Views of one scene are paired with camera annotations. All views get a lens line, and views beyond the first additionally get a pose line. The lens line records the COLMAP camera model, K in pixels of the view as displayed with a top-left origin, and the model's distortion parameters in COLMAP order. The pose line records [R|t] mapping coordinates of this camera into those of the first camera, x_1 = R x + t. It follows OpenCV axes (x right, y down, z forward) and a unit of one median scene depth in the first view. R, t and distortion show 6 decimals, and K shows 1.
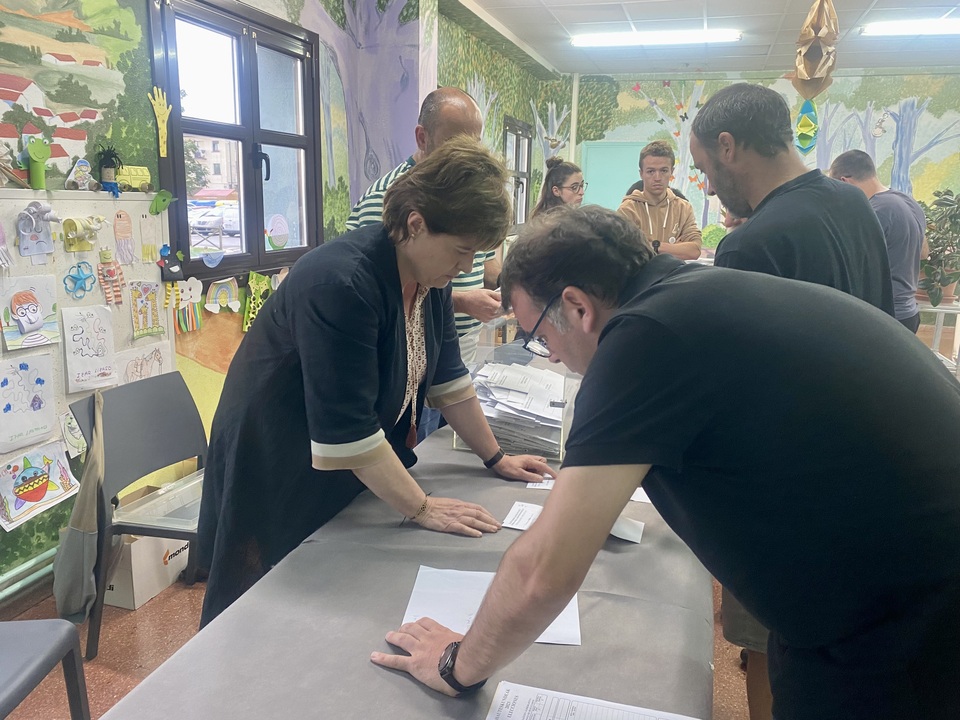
lens RADIAL K [[795.7, 0, 480.0], [0, 795.7, 360.0], [0, 0, 1]] dist [0.005422, 0.003843]
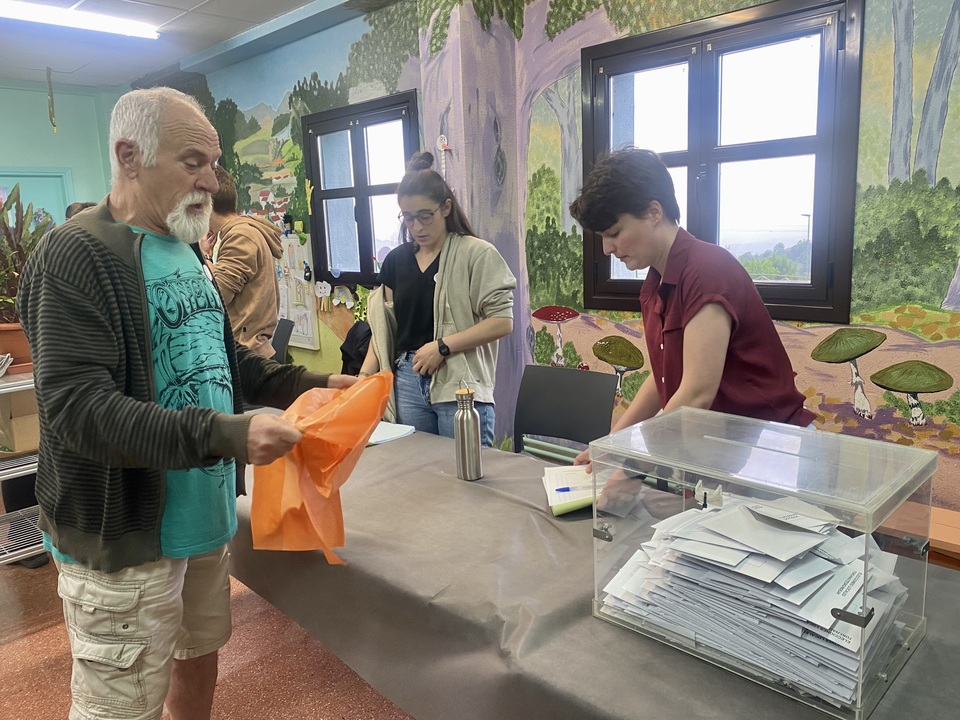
lens RADIAL K [[728.4, 0, 480.0], [0, 728.4, 360.0], [0, 0, 1]] dist [-0.001594, -0.001537]
pose [[-0.475727, 0.149160, -0.866854, 0.686367], [-0.161677, 0.953897, 0.252866, -0.306851], [0.864607, 0.260445, -0.429679, 1.560292]]
